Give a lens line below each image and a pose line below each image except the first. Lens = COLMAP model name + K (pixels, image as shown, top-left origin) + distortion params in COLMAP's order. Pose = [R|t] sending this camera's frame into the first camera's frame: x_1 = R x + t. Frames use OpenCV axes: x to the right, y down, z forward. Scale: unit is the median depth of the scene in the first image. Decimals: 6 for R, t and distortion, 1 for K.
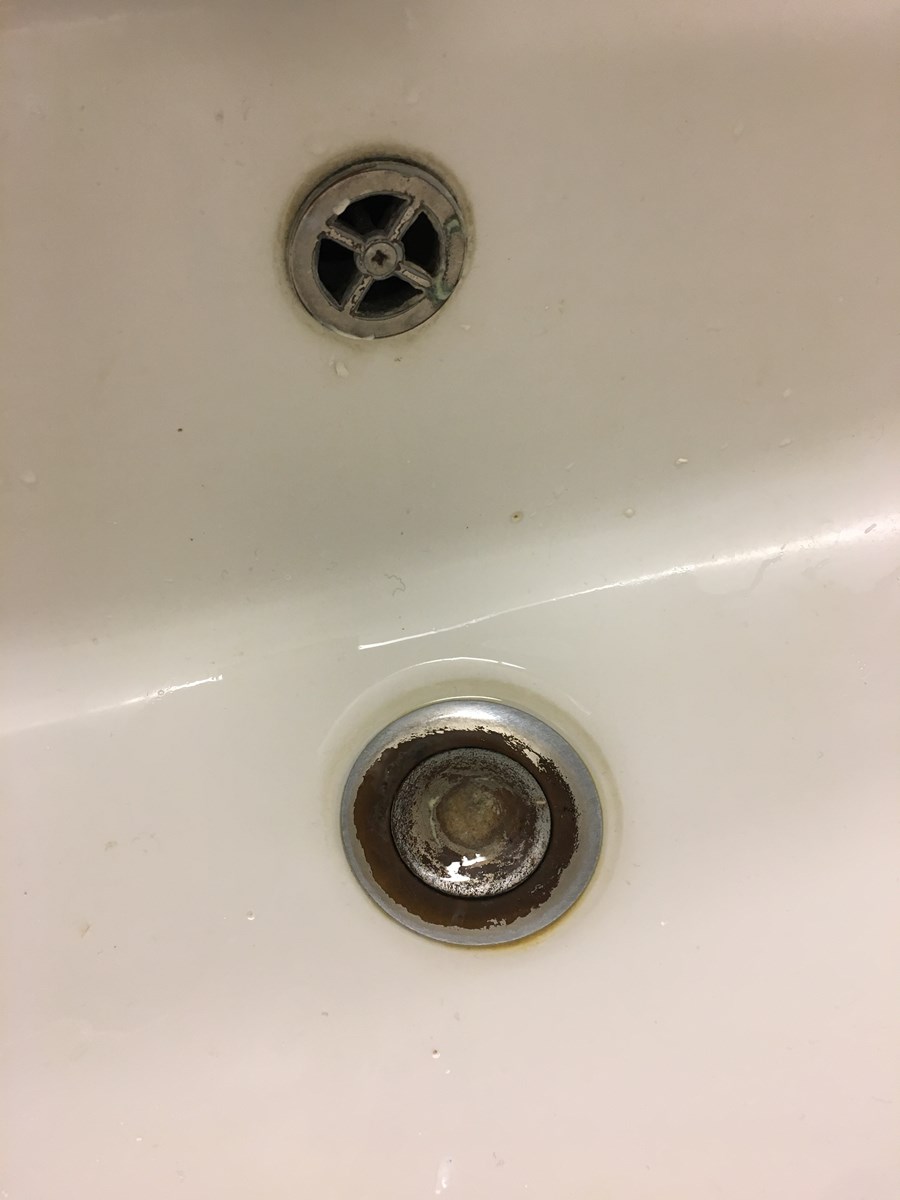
lens RADIAL K [[1070.2, 0, 450.0], [0, 1070.2, 600.0], [0, 0, 1]] dist [0.105131, -0.165390]
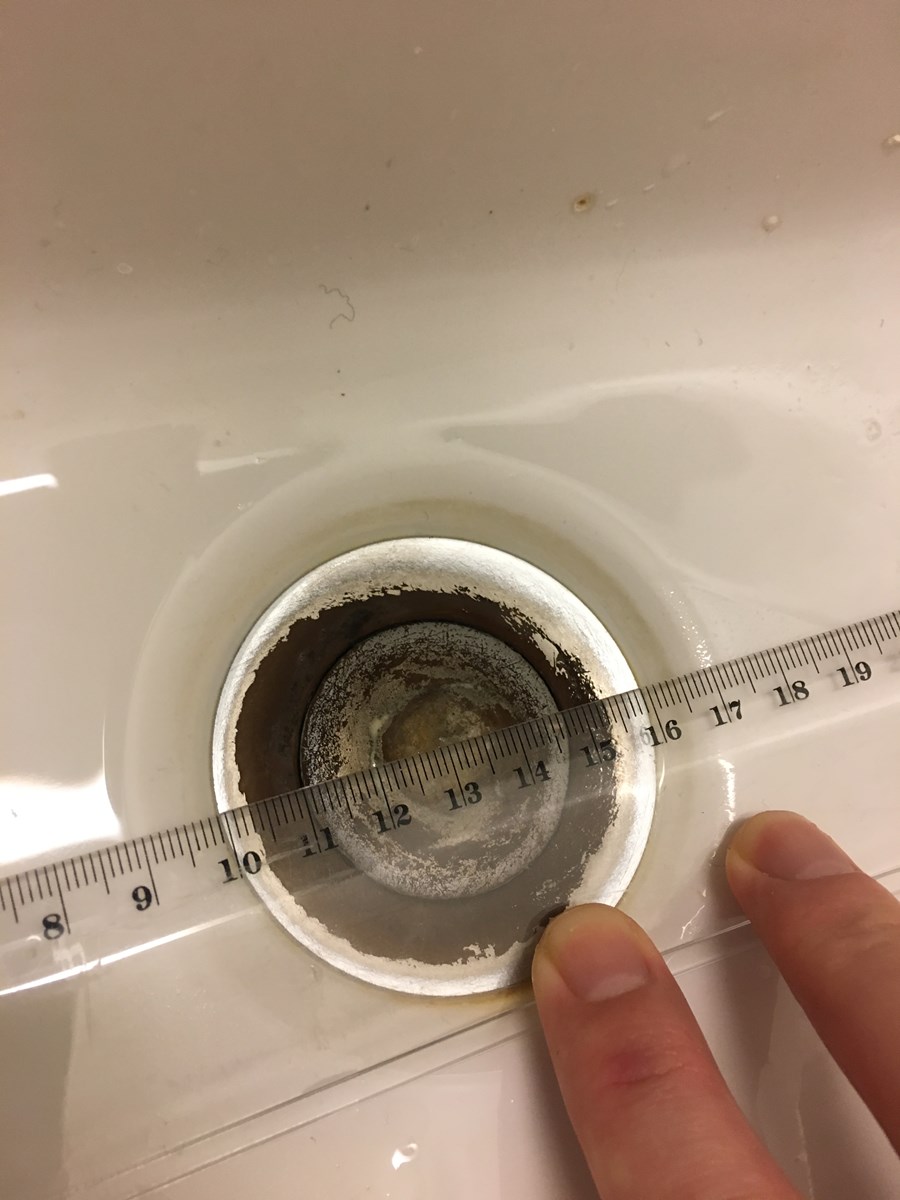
lens RADIAL K [[1070.2, 0, 450.0], [0, 1070.2, 600.0], [0, 0, 1]] dist [0.105131, -0.165390]
pose [[0.974212, 0.077153, 0.212034, -0.101888], [-0.143301, 0.937433, 0.317307, -0.057274], [-0.174286, -0.339509, 0.924315, 0.485316]]
